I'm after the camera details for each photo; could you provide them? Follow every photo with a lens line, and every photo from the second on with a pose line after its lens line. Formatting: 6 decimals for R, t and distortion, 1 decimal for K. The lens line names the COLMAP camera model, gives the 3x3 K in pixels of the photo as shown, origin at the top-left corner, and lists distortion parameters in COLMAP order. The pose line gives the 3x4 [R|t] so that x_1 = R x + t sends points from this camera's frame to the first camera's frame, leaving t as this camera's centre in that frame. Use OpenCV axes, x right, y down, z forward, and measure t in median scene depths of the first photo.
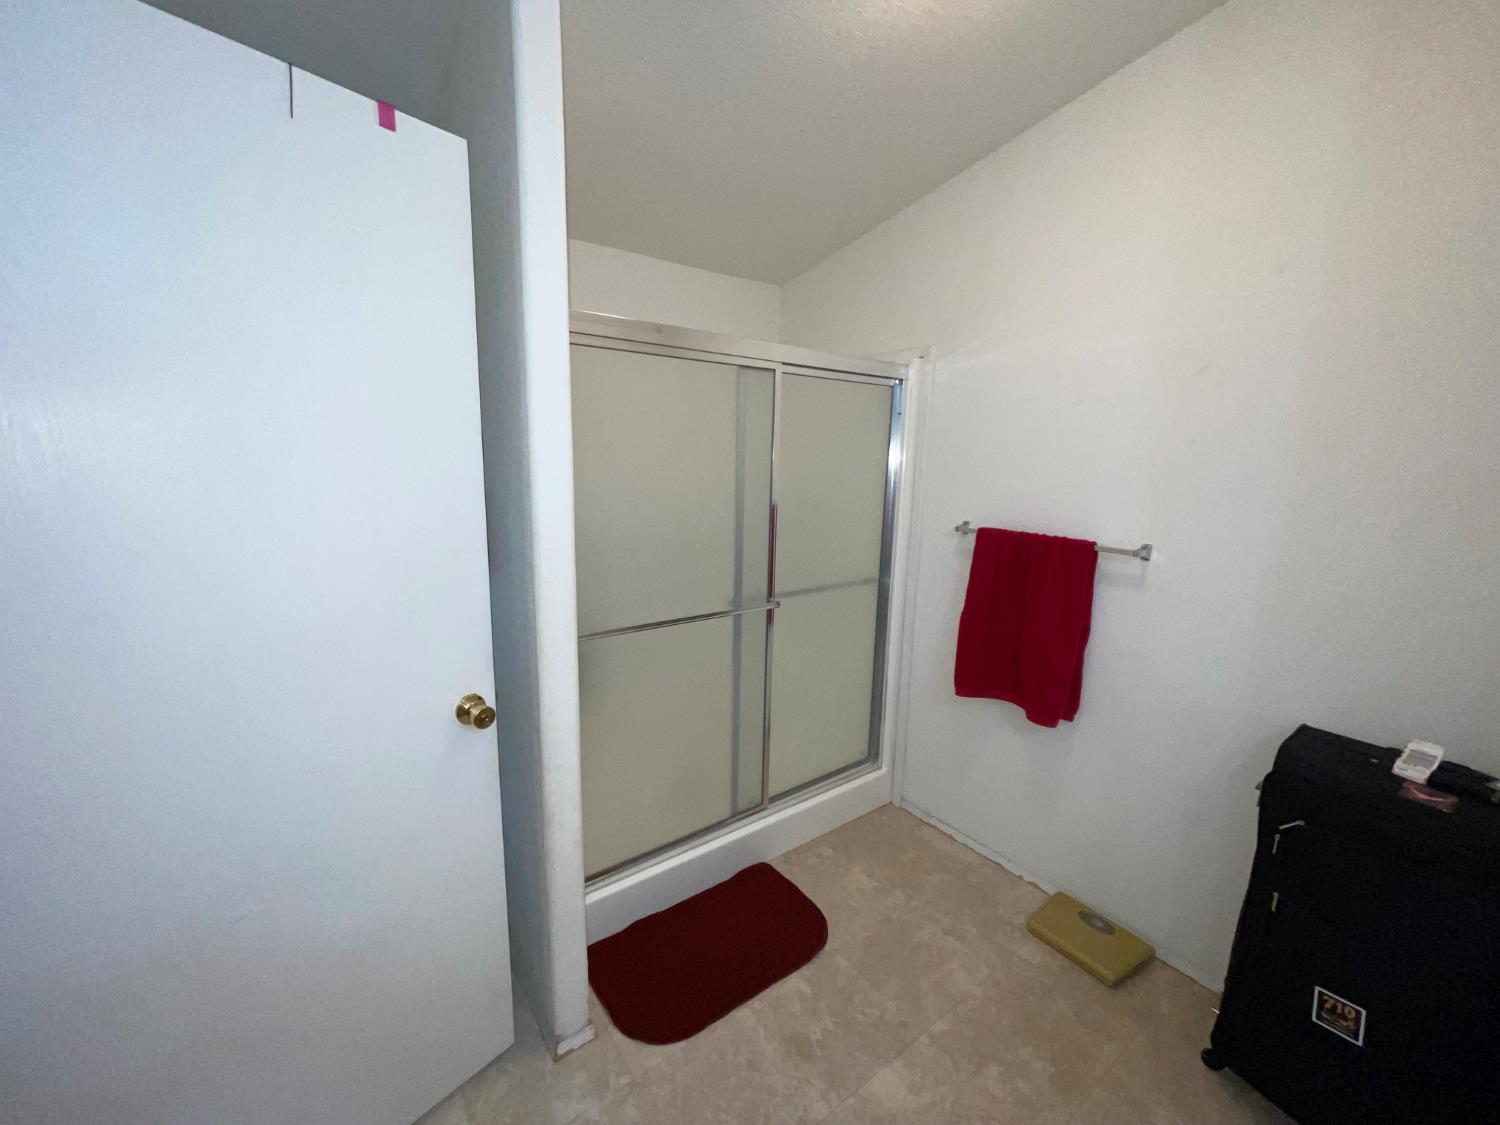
lens RADIAL K [[600.3, 0, 743.1], [0, 600.3, 570.8], [0, 0, 1]] dist [-0.011186, 0.003157]
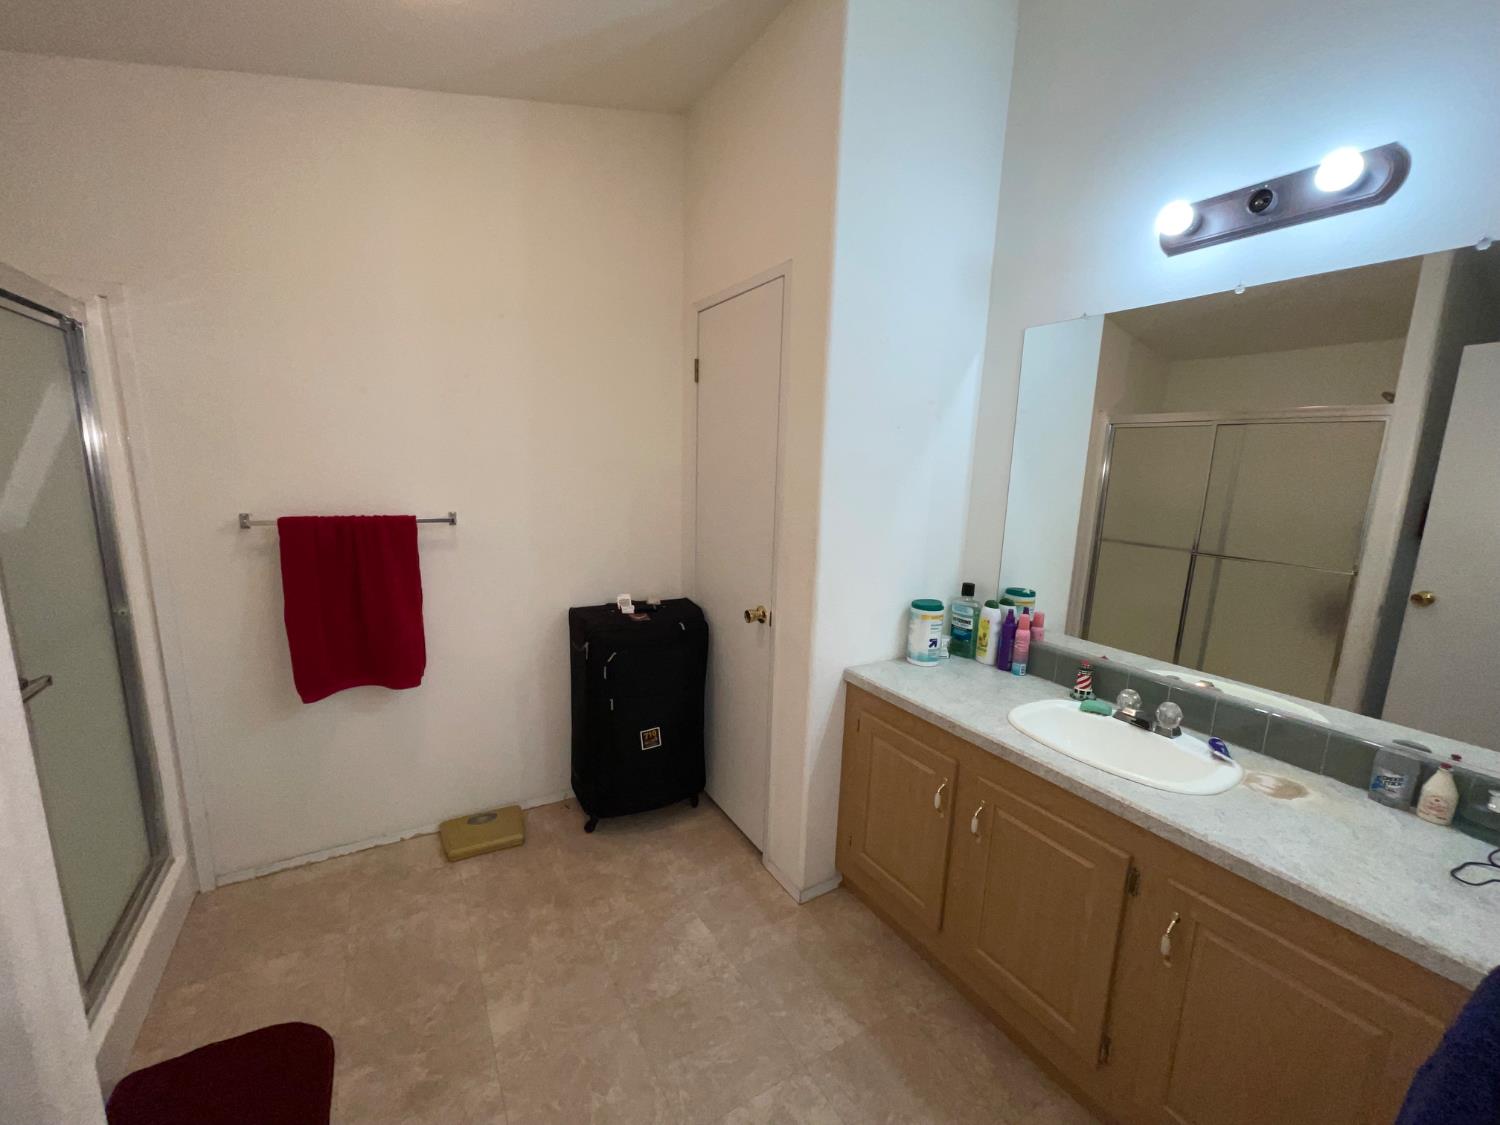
lens RADIAL K [[600.3, 0, 743.1], [0, 600.3, 570.8], [0, 0, 1]] dist [-0.011186, 0.003157]
pose [[0.102607, -0.202315, 0.973930, -0.475392], [0.157326, 0.970075, 0.184940, -0.057668], [-0.982202, 0.134249, 0.131366, 0.239946]]
